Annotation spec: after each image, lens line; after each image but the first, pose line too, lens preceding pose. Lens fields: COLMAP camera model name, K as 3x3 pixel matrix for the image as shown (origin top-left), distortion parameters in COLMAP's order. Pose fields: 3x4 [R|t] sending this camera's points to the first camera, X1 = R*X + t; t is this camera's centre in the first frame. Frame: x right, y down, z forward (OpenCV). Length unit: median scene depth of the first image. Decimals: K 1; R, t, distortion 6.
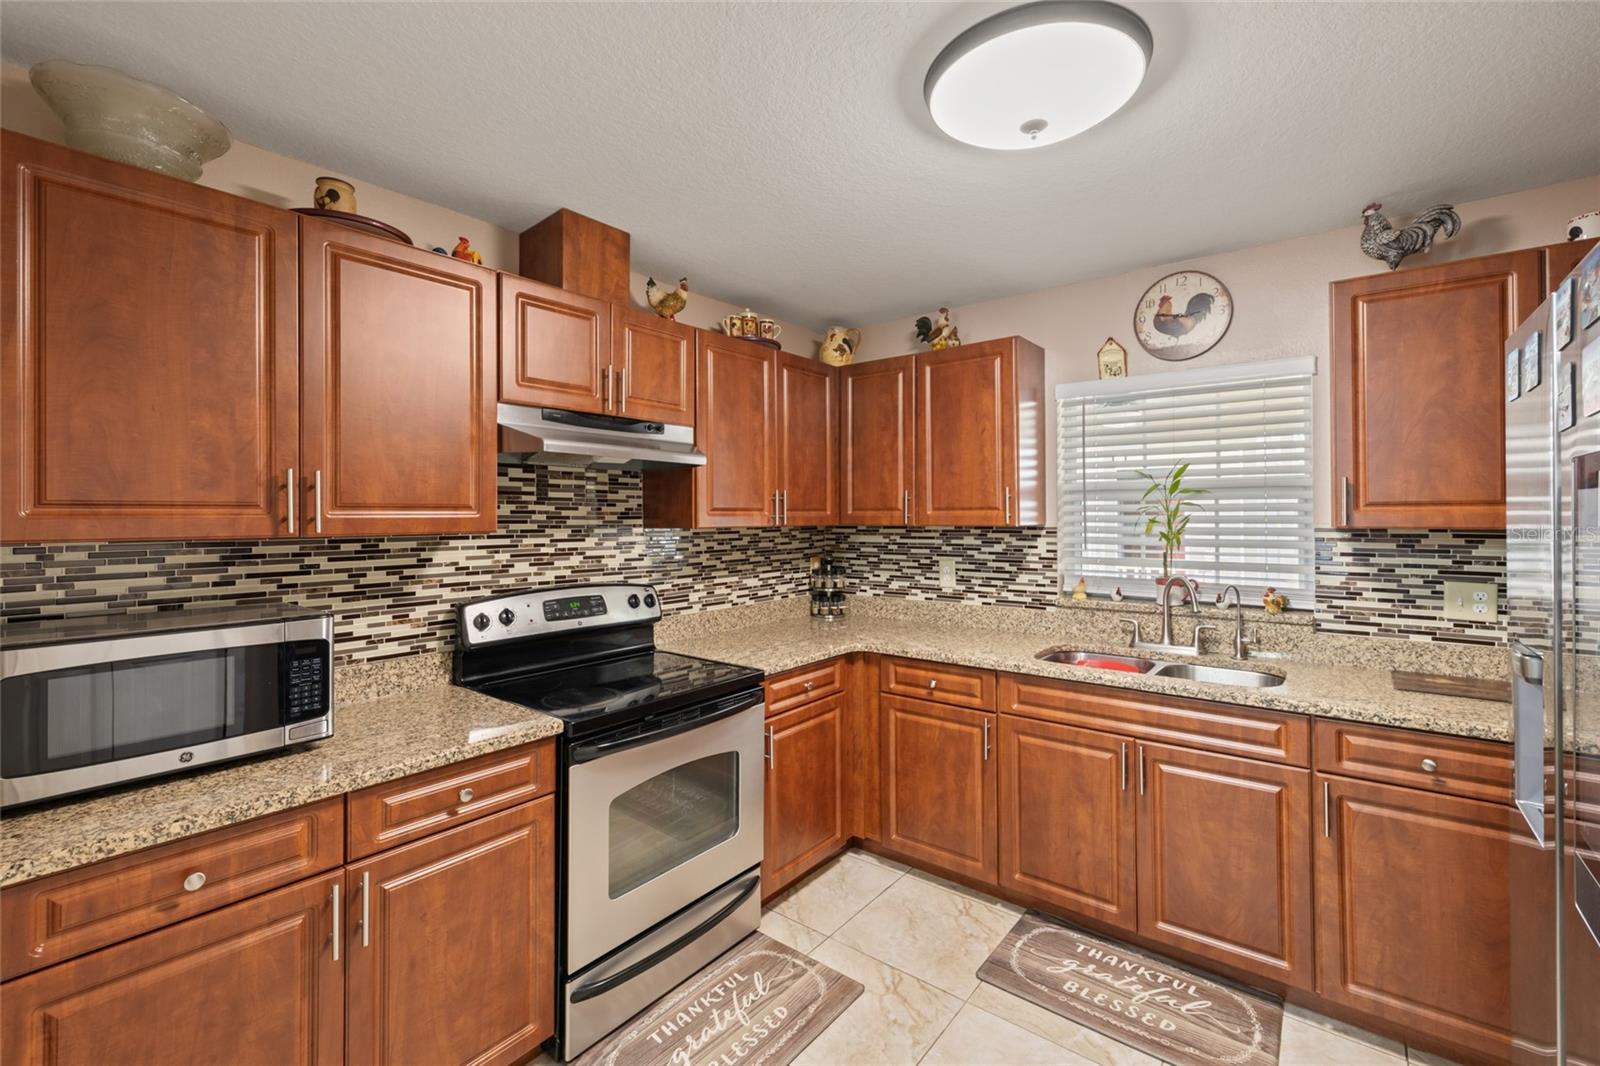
lens RADIAL K [[673.4, 0, 809.1], [0, 673.4, 514.5], [0, 0, 1]] dist [-0.004132, 0.001222]
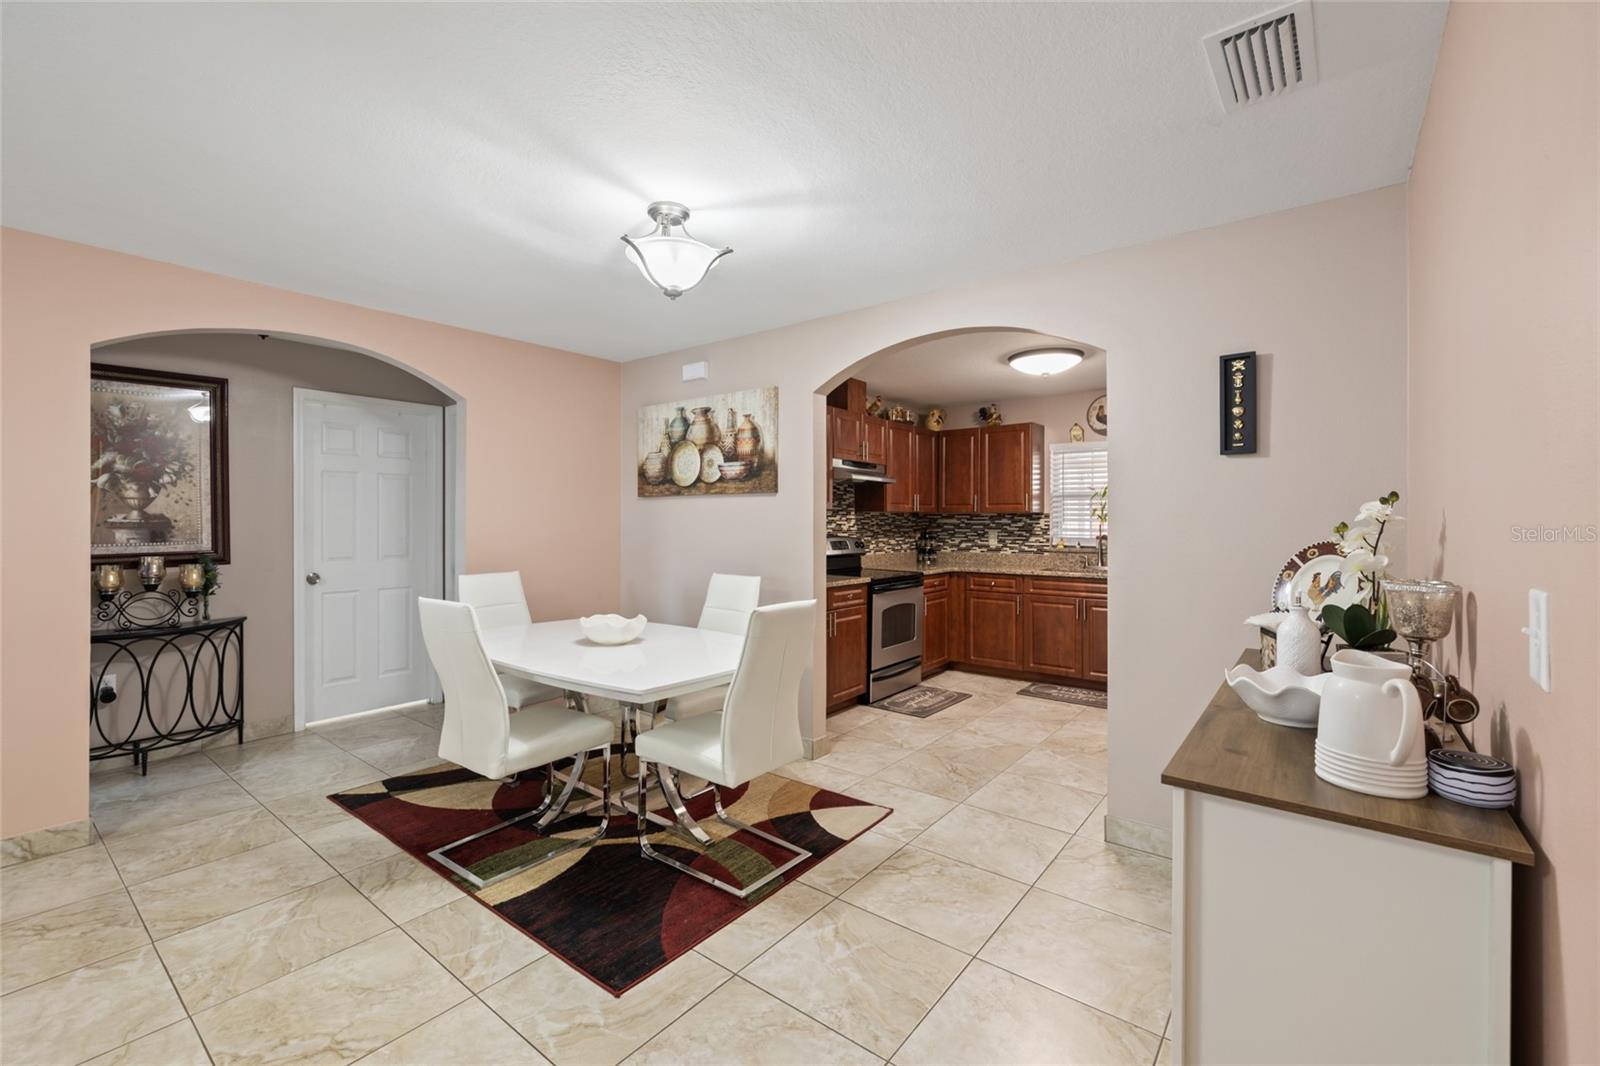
lens RADIAL K [[673.4, 0, 796.2], [0, 673.4, 522.0], [0, 0, 1]] dist [-0.004132, 0.001222]
pose [[0.999980, 0.006378, -0.000384, -0.449558], [-0.006376, 0.999976, 0.002812, 0.049110], [0.000402, -0.002810, 0.999996, -1.171054]]
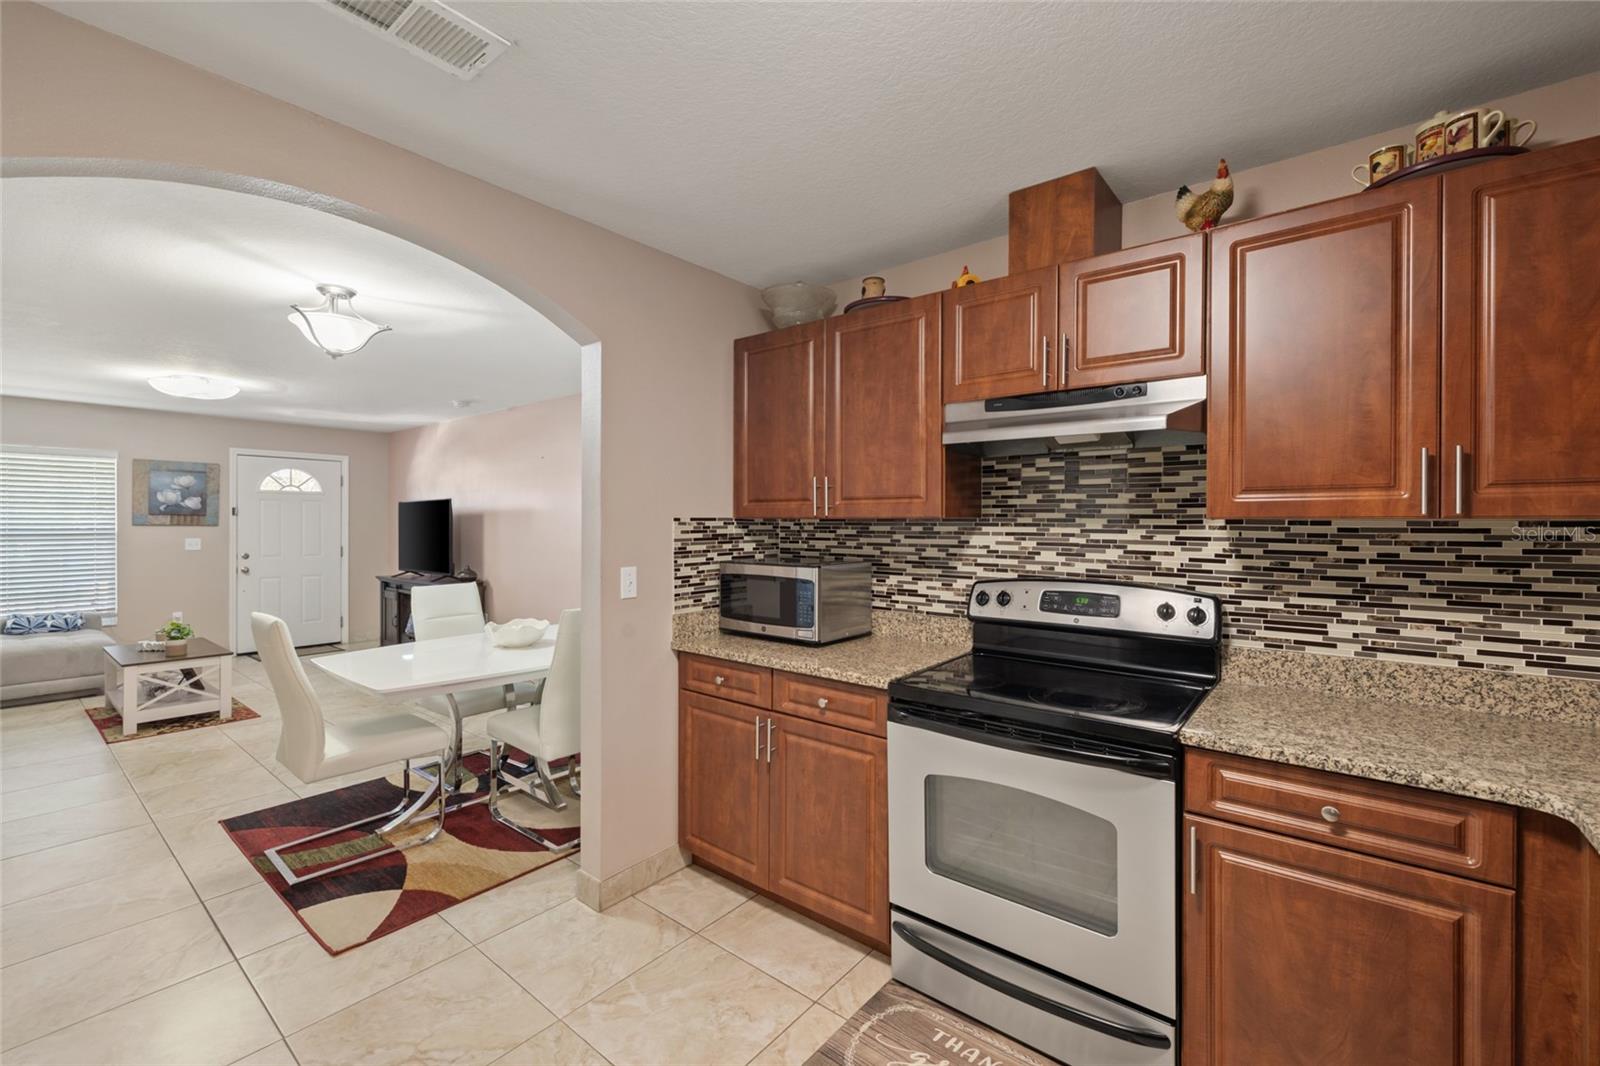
lens RADIAL K [[673.4, 0, 799.4], [0, 673.4, 529.2], [0, 0, 1]] dist [-0.004132, 0.001222]
pose [[-0.014400, 0.016071, -0.999767, 0.520741], [0.000626, 0.999871, 0.016064, 0.019728], [0.999896, -0.000395, -0.014408, 0.571841]]
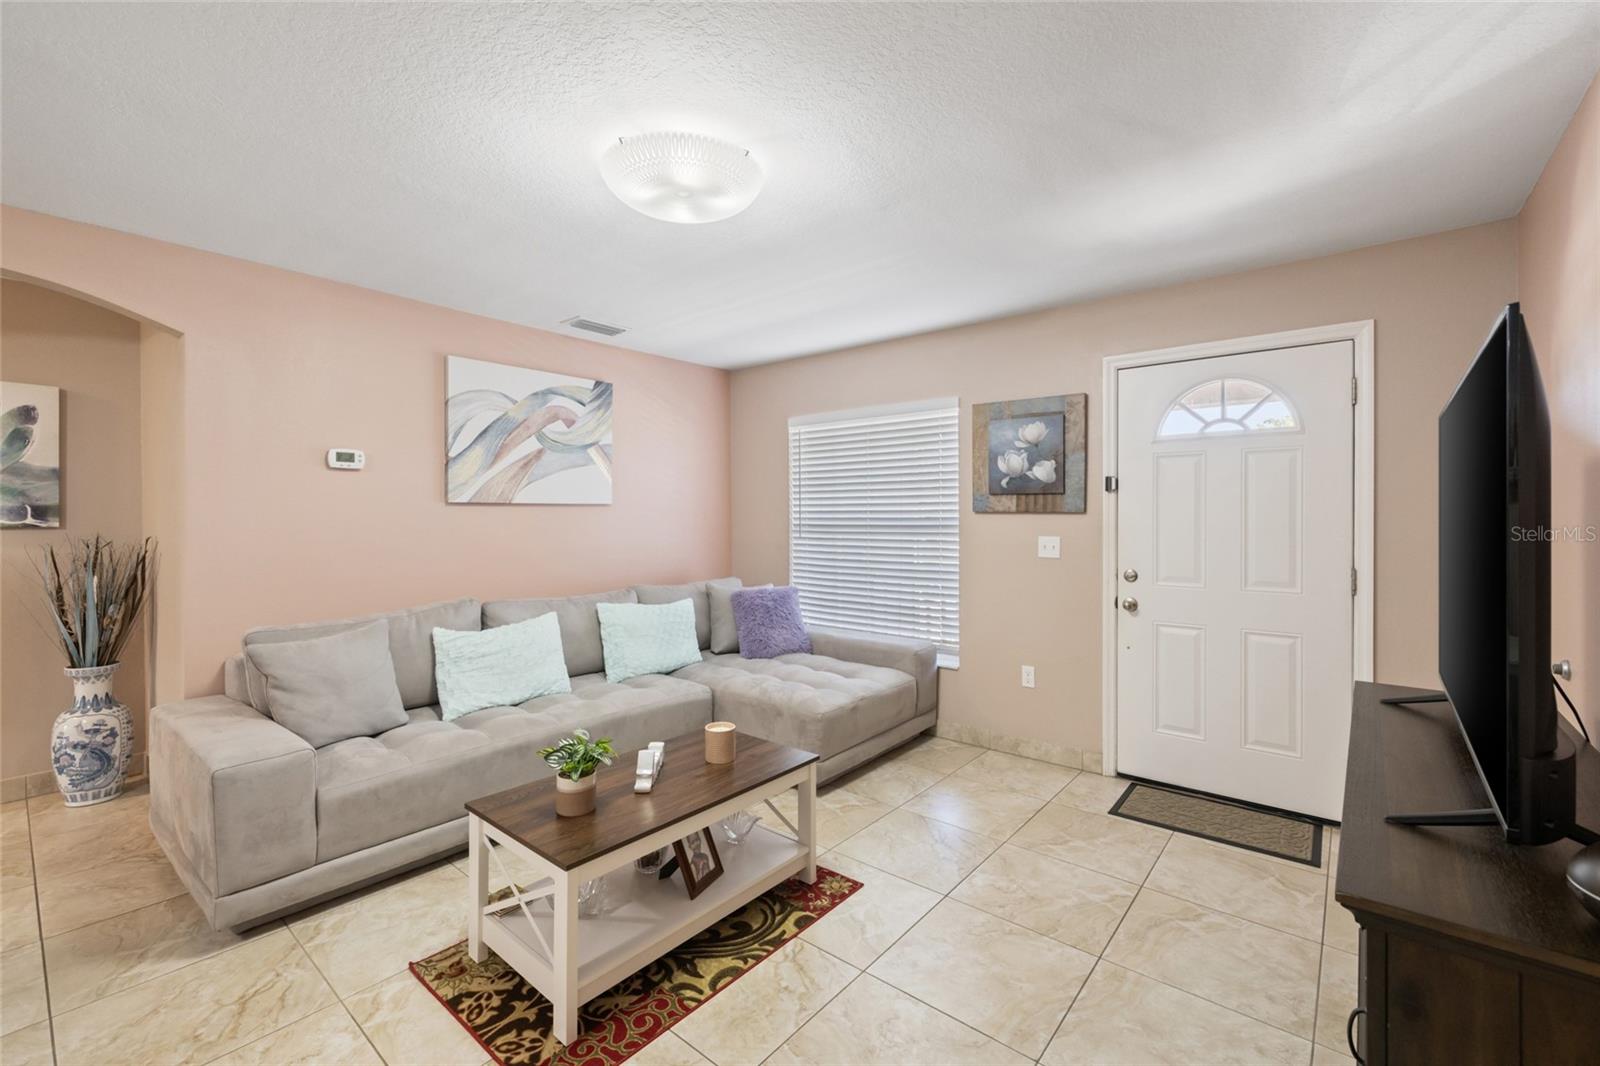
lens RADIAL K [[673.4, 0, 794.4], [0, 673.4, 522.0], [0, 0, 1]] dist [-0.004132, 0.001222]
pose [[-0.999669, 0.006072, 0.025004, -1.489582], [0.006148, 0.999977, 0.002963, 0.056178], [-0.024986, 0.003116, -0.999683, -0.351676]]
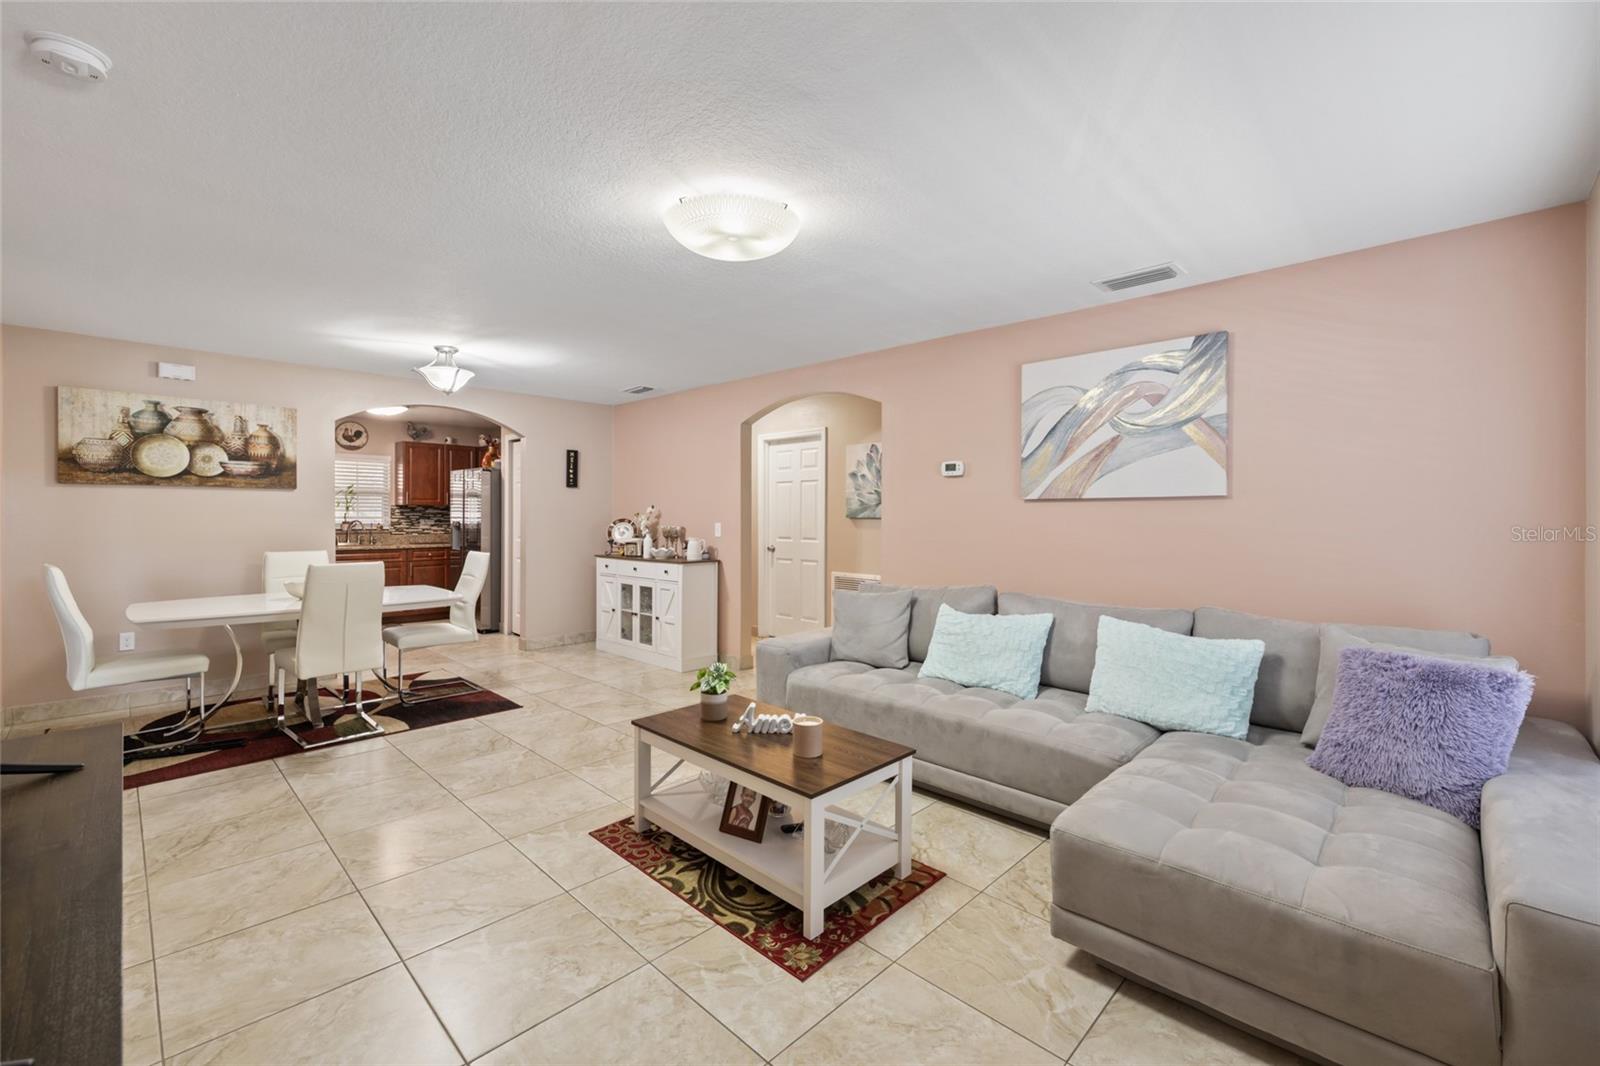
lens RADIAL K [[673.4, 0, 800.1], [0, 673.4, 522.9], [0, 0, 1]] dist [-0.004132, 0.001222]
pose [[0.103678, -0.007318, 0.994584, -2.277511], [-0.007705, 0.999937, 0.008161, 0.059936], [-0.994581, -0.008510, 0.103615, -1.348818]]
